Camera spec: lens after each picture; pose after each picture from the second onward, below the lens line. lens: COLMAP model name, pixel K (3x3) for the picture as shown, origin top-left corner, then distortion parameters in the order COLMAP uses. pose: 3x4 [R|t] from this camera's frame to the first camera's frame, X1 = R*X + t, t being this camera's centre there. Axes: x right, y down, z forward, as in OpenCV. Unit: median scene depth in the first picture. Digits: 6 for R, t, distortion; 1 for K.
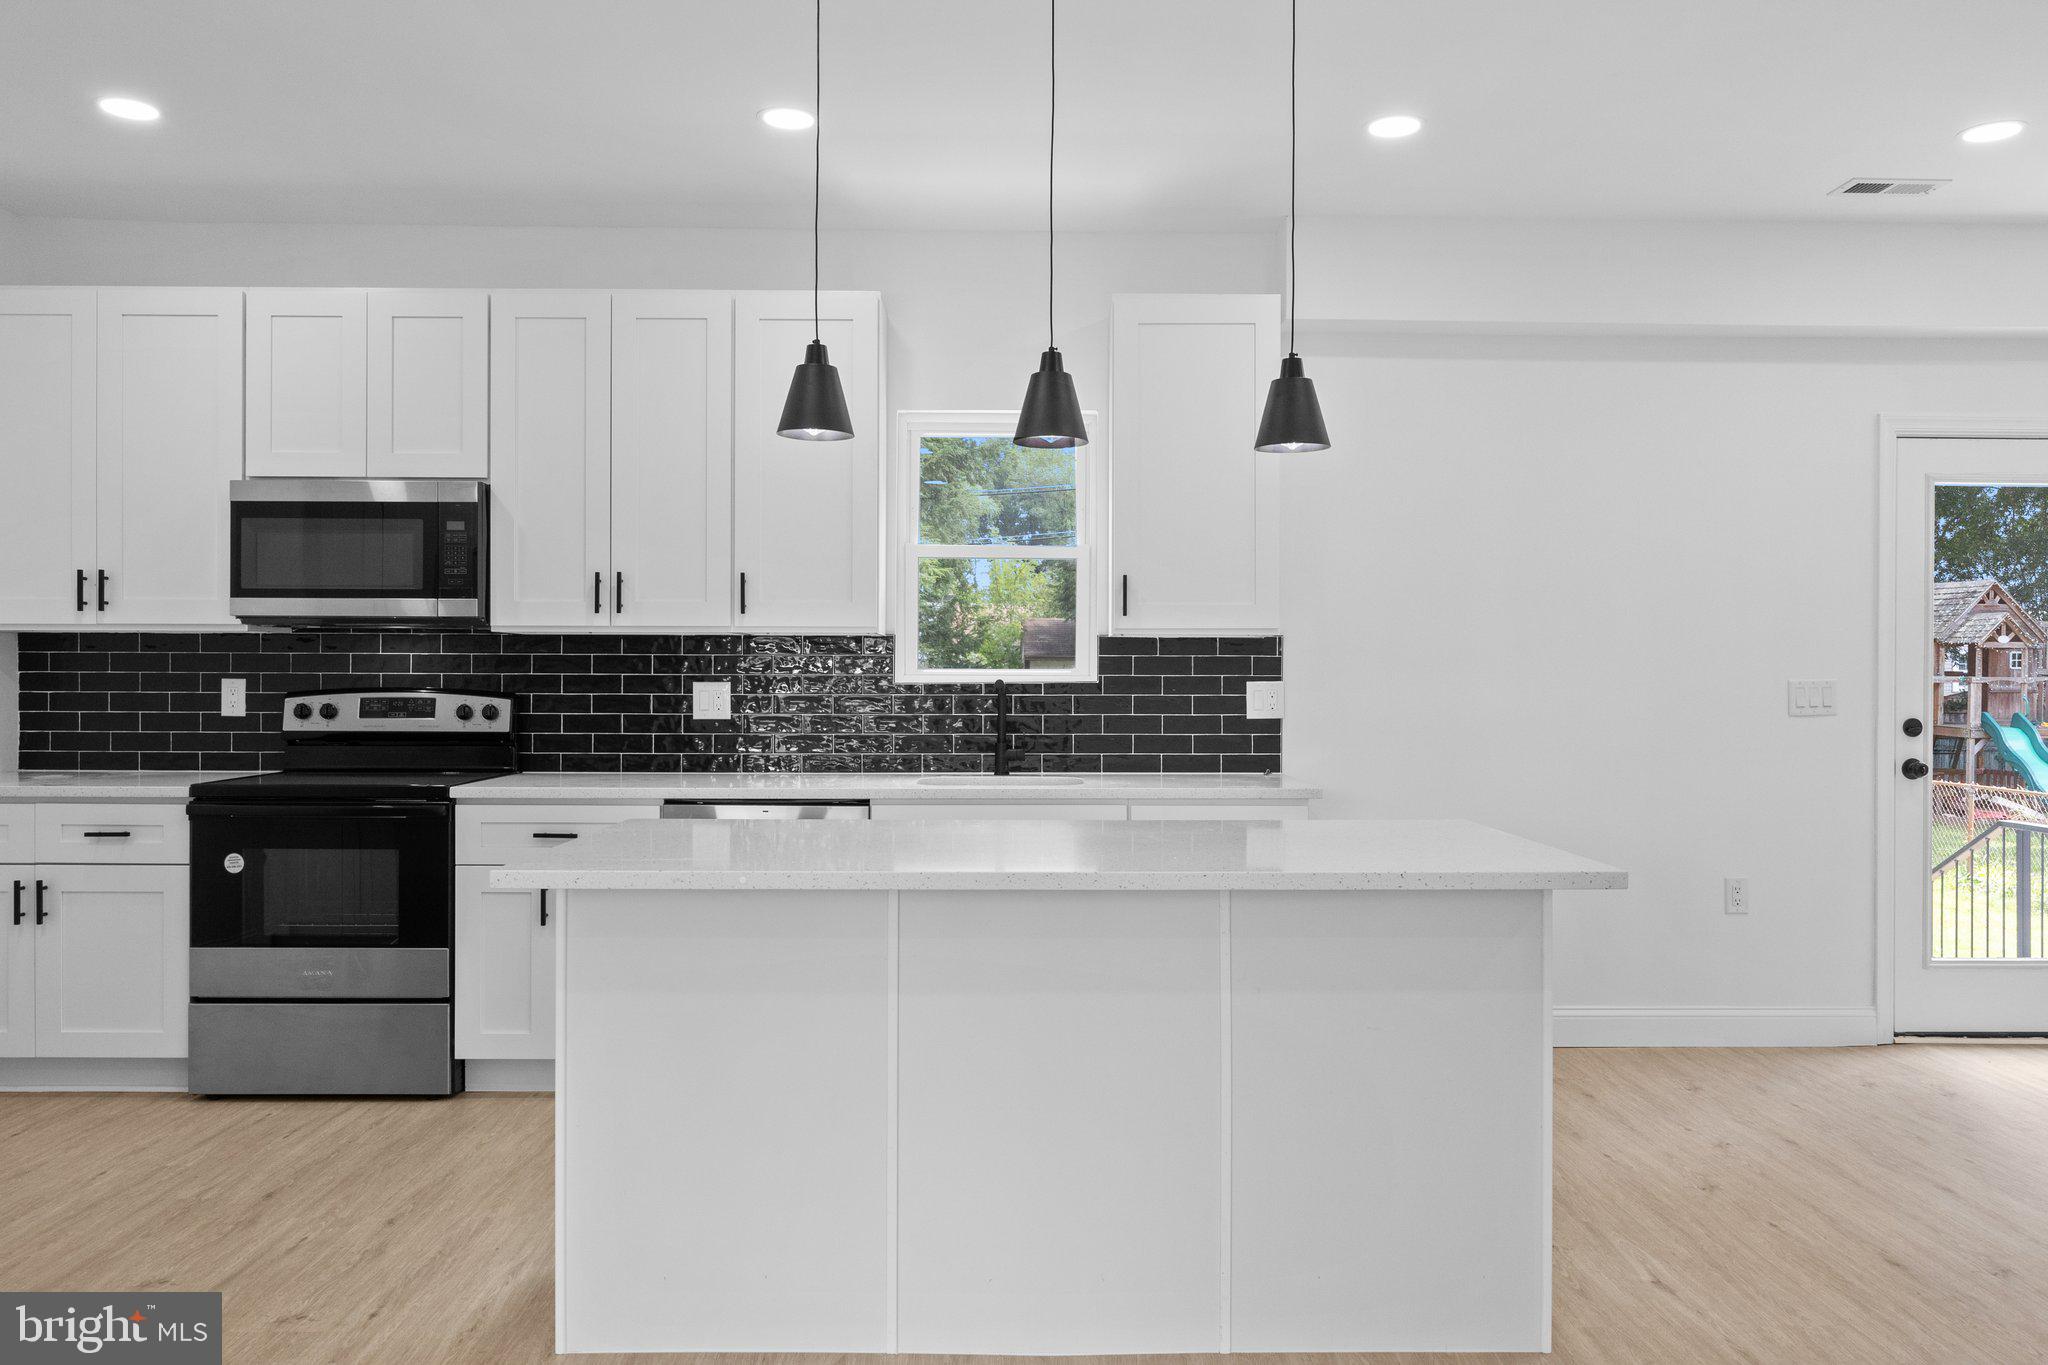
lens RADIAL K [[1440.5, 0, 1049.7], [0, 1440.5, 691.9], [0, 0, 1]] dist [0.002148, -0.002447]
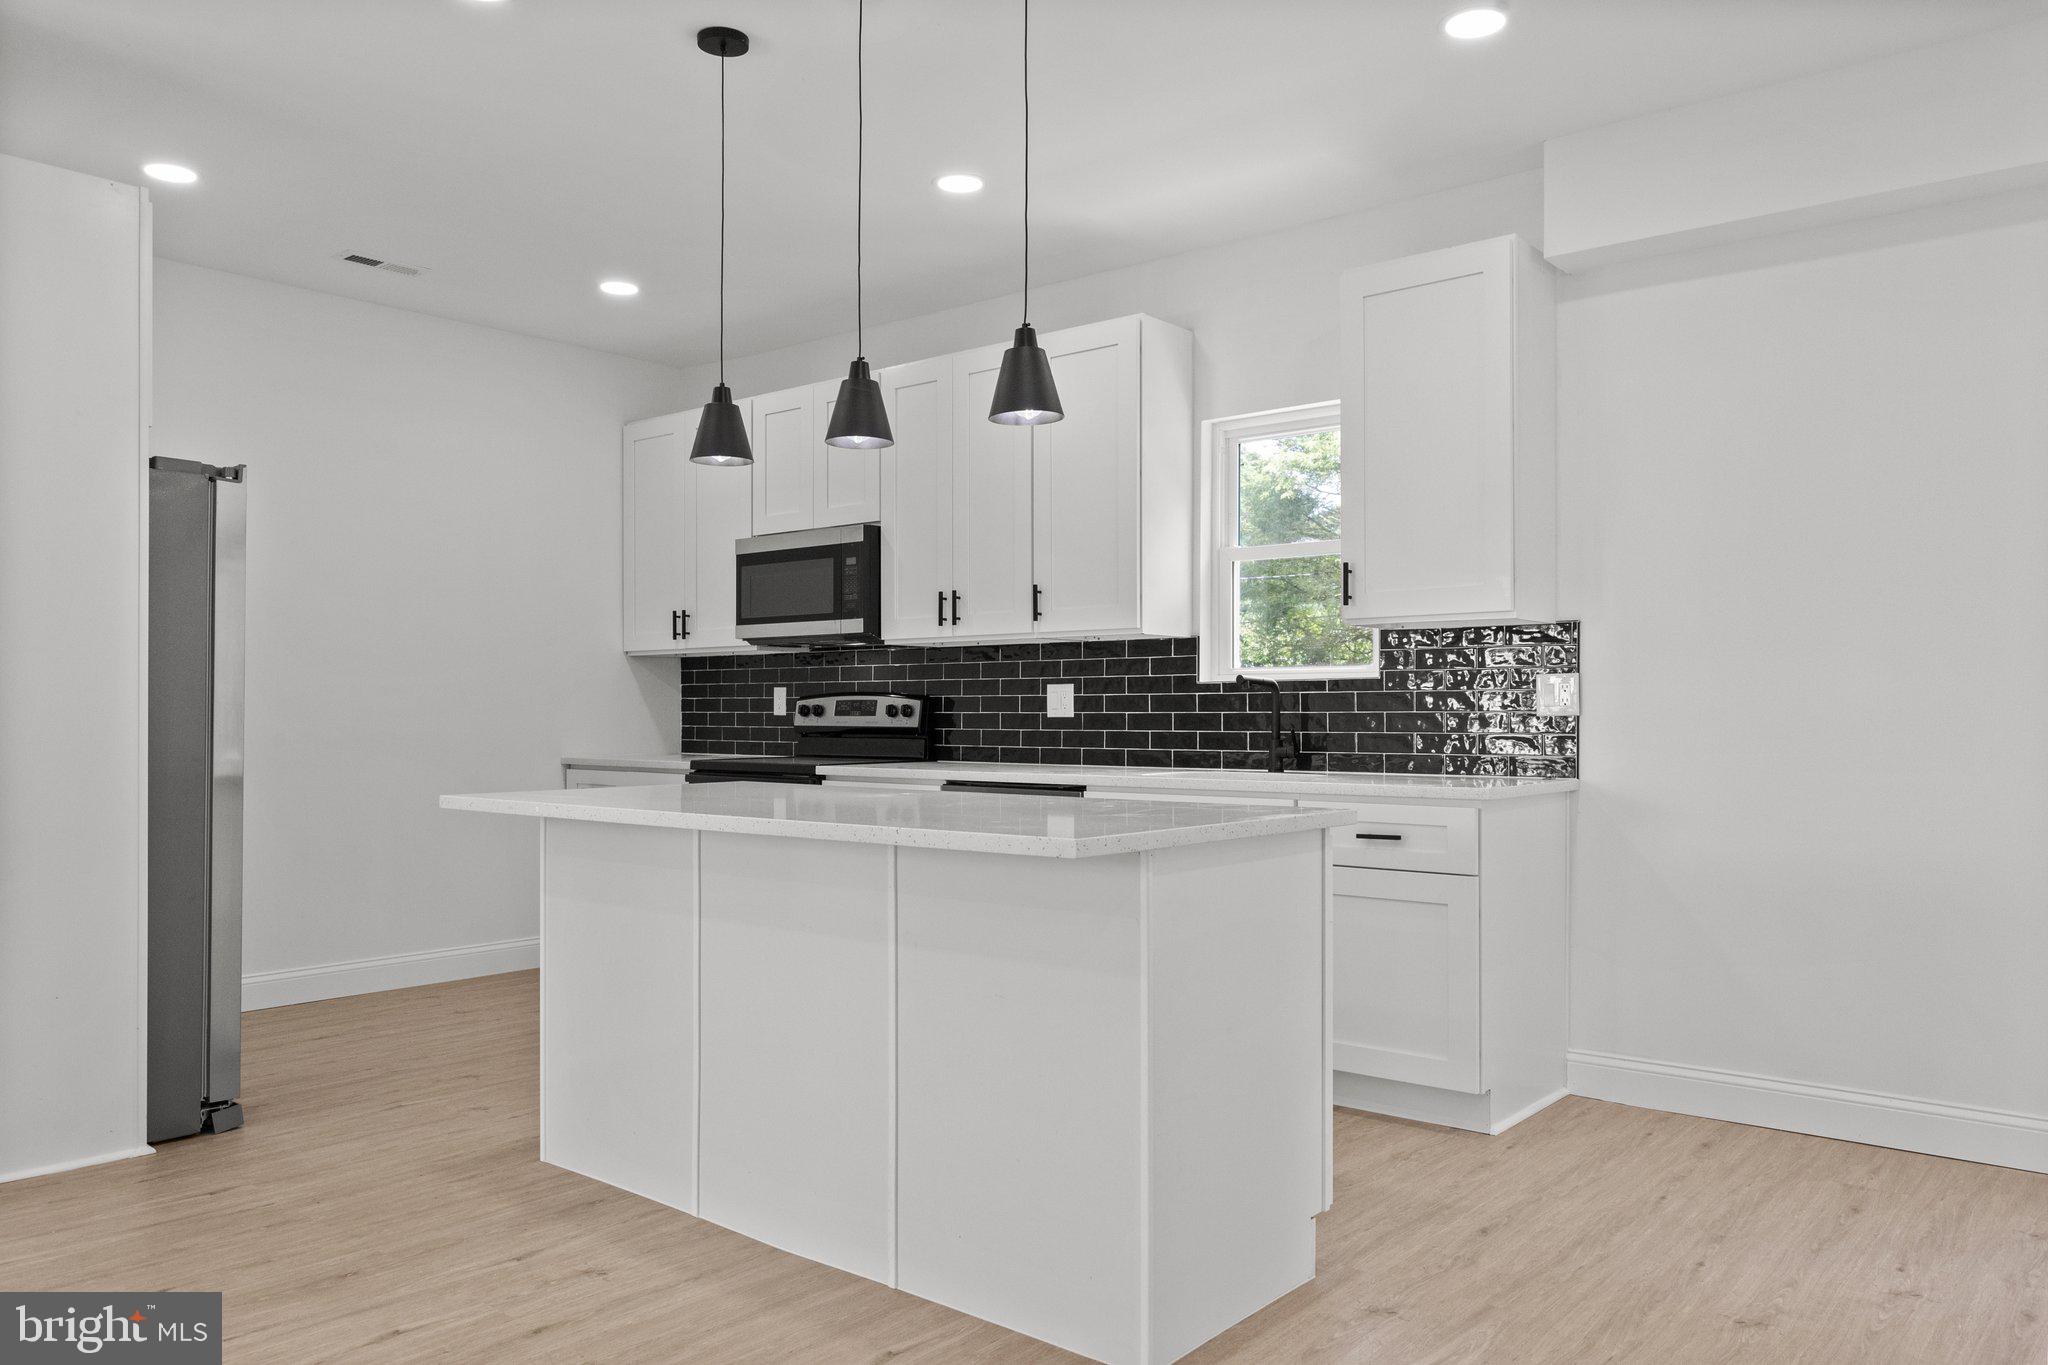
lens RADIAL K [[1440.5, 0, 1047.3], [0, 1440.5, 695.8], [0, 0, 1]] dist [0.002148, -0.002447]
pose [[0.764567, -0.011846, -0.644436, 0.489135], [-0.003526, 0.999739, -0.022560, 0.028191], [0.644535, 0.019521, 0.764326, 0.140948]]
